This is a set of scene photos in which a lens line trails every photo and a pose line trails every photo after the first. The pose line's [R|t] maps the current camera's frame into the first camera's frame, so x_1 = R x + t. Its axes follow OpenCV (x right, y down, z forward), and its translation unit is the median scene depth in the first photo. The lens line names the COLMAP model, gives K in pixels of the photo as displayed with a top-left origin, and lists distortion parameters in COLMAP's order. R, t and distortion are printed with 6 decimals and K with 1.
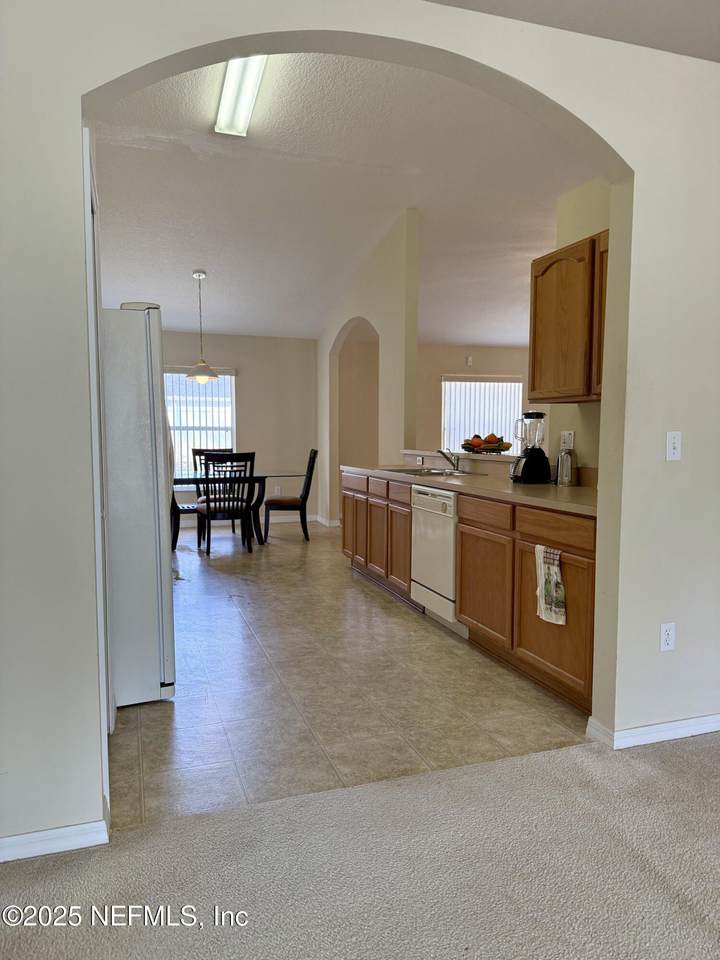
lens RADIAL K [[636.0, 0, 360.0], [0, 636.0, 480.0], [0, 0, 1]] dist [0.003928, -0.041325]
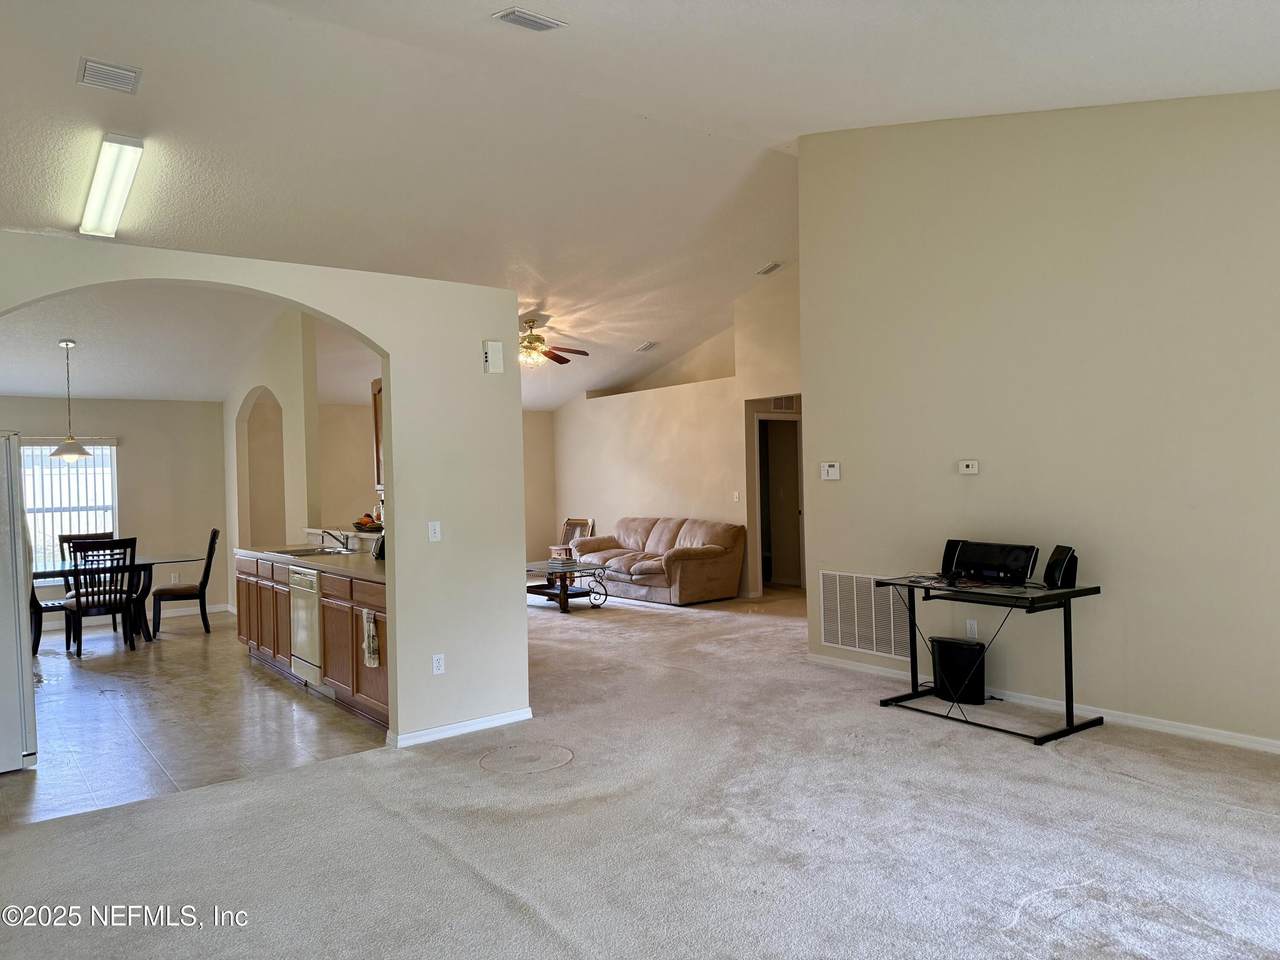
lens RADIAL K [[848.0, 0, 640.0], [0, 848.0, 480.0], [0, 0, 1]] dist [0.003928, -0.041325]
pose [[0.942111, -0.025598, 0.334322, 0.106322], [0.052259, 0.996107, -0.070998, -0.002588], [-0.331203, 0.084359, 0.939781, -0.361124]]
